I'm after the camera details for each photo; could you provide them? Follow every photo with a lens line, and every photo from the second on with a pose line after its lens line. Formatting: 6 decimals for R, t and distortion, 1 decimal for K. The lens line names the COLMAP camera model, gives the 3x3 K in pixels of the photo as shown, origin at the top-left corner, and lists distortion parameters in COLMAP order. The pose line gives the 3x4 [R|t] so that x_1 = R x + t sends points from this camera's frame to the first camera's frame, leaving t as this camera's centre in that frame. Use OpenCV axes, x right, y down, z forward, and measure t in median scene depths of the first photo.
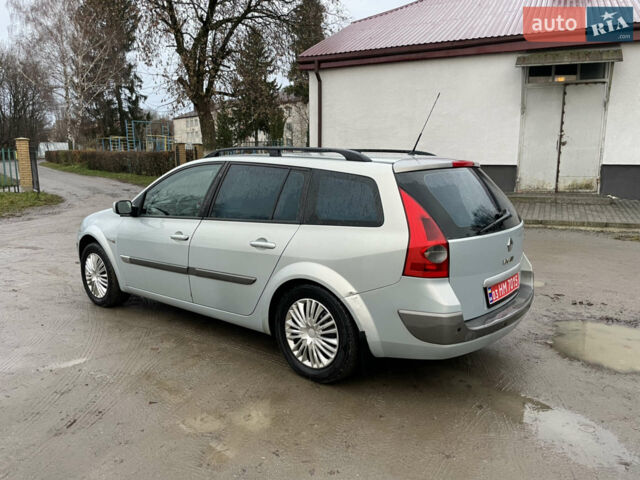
lens RADIAL K [[440.9, 0, 320.0], [0, 440.9, 239.8], [0, 0, 1]] dist [0.022090, -0.008524]
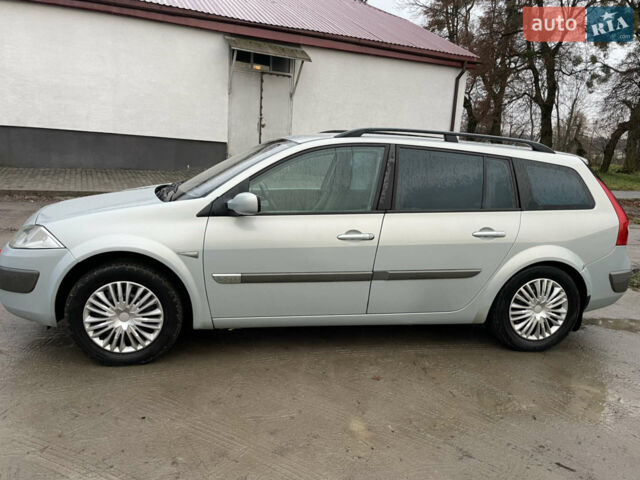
lens RADIAL K [[440.9, 0, 319.8], [0, 440.9, 240.3], [0, 0, 1]] dist [0.022090, -0.008524]
pose [[0.707828, -0.110360, 0.697710, -0.194983], [0.068999, 0.993799, 0.087194, -0.015706], [-0.703007, -0.013577, 0.711054, 0.100913]]
